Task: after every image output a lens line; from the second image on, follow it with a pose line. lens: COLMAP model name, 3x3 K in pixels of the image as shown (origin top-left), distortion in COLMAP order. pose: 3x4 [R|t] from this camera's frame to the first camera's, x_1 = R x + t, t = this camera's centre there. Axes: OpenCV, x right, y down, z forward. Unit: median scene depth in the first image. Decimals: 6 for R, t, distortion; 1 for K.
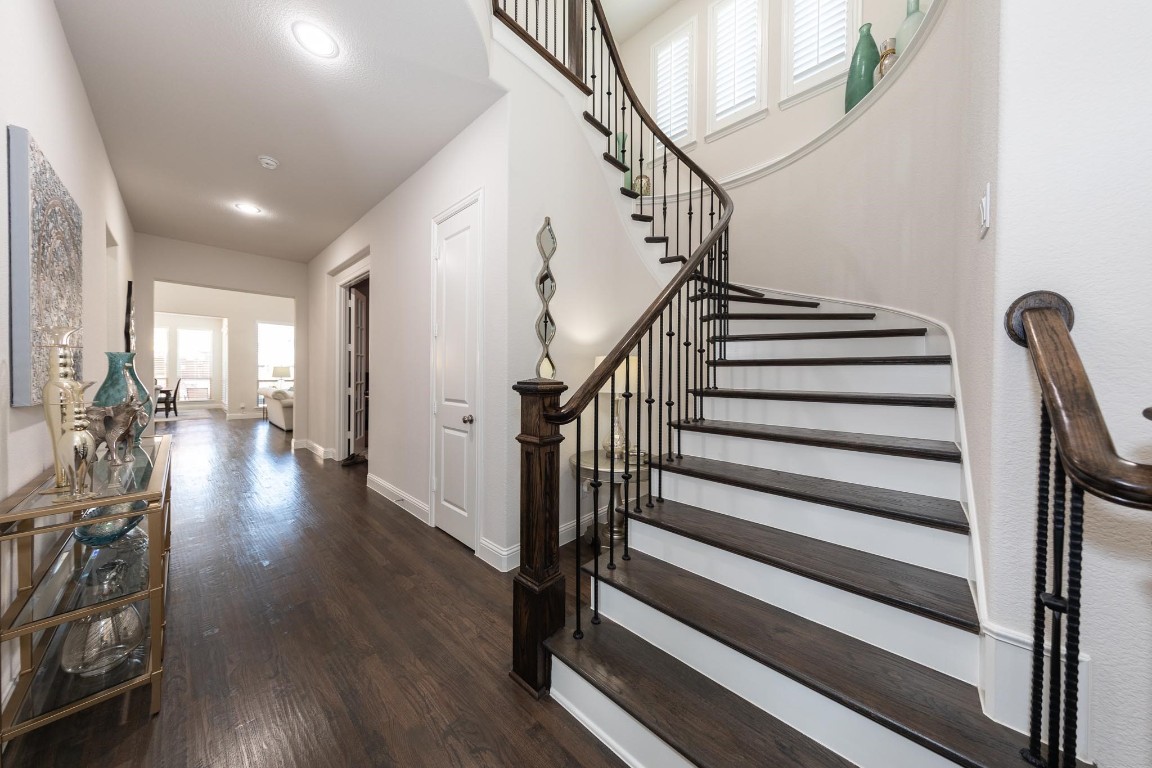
lens RADIAL K [[361.1, 0, 569.1], [0, 361.1, 382.7], [0, 0, 1]] dist [0.006598, -0.000520]
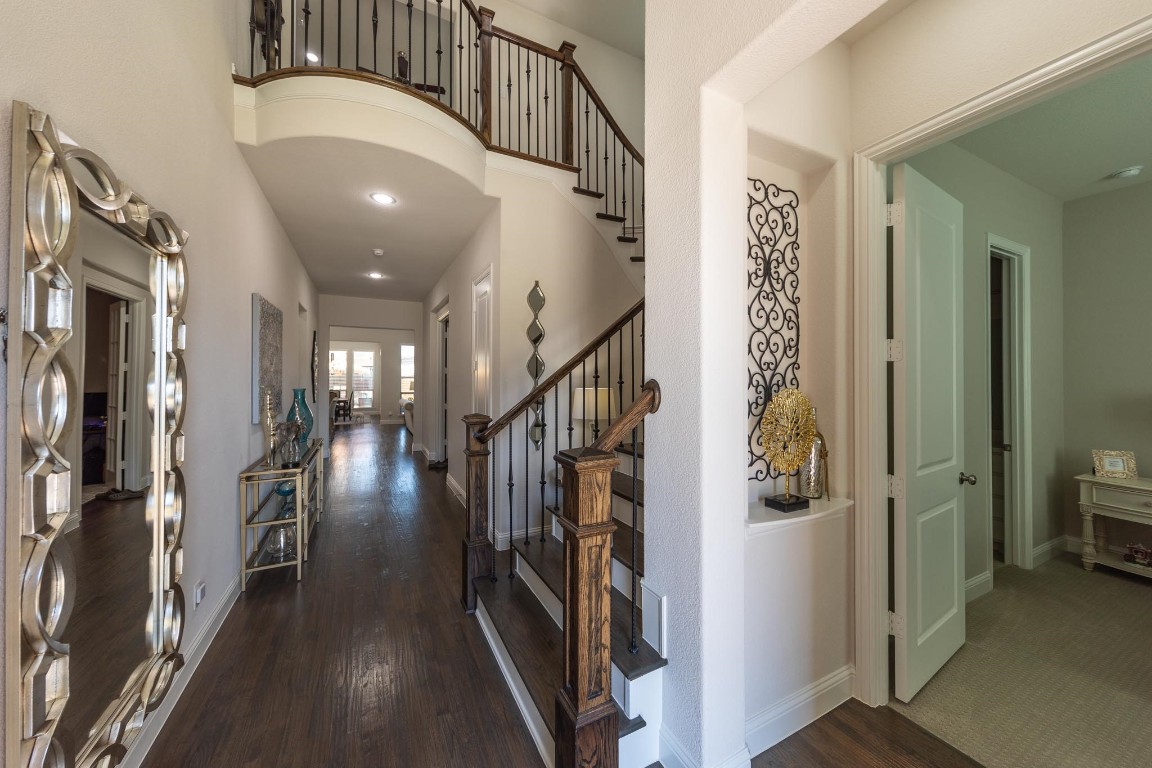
lens RADIAL K [[418.8, 0, 583.9], [0, 418.8, 380.1], [0, 0, 1]] dist [0.007004, 0.000266]
pose [[0.942250, -0.005831, -0.334859, 0.187791], [-0.000460, 0.999825, -0.018706, -0.023753], [0.334909, 0.017780, 0.942083, -0.110977]]
